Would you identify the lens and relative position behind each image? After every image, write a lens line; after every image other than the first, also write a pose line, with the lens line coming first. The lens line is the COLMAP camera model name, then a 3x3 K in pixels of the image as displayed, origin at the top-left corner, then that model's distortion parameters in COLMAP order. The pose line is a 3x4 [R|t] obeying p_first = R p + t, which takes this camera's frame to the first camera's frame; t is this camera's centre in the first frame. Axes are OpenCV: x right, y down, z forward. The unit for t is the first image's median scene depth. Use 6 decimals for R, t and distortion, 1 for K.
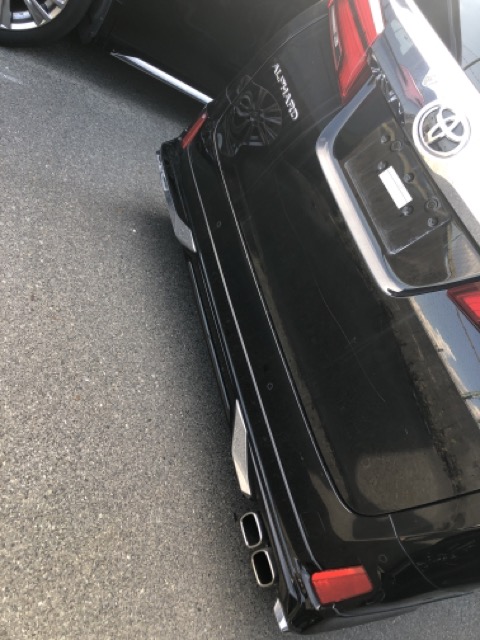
lens RADIAL K [[522.4, 0, 248.1], [0, 522.4, 315.4], [0, 0, 1]] dist [0.001251, -0.009913]
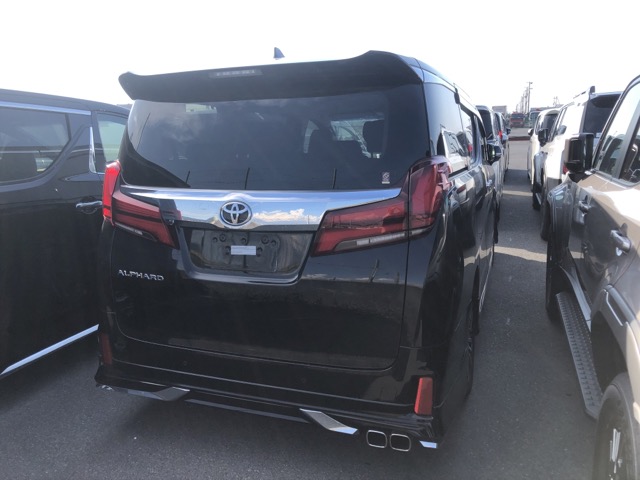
lens RADIAL K [[522.4, 0, 320.0], [0, 522.4, 240.0], [0, 0, 1]] dist [0.001251, -0.009913]
pose [[0.488613, -0.750240, 0.445417, -0.319094], [0.850421, 0.523634, -0.050908, 0.039472], [-0.195042, 0.403666, 0.893875, -0.576557]]
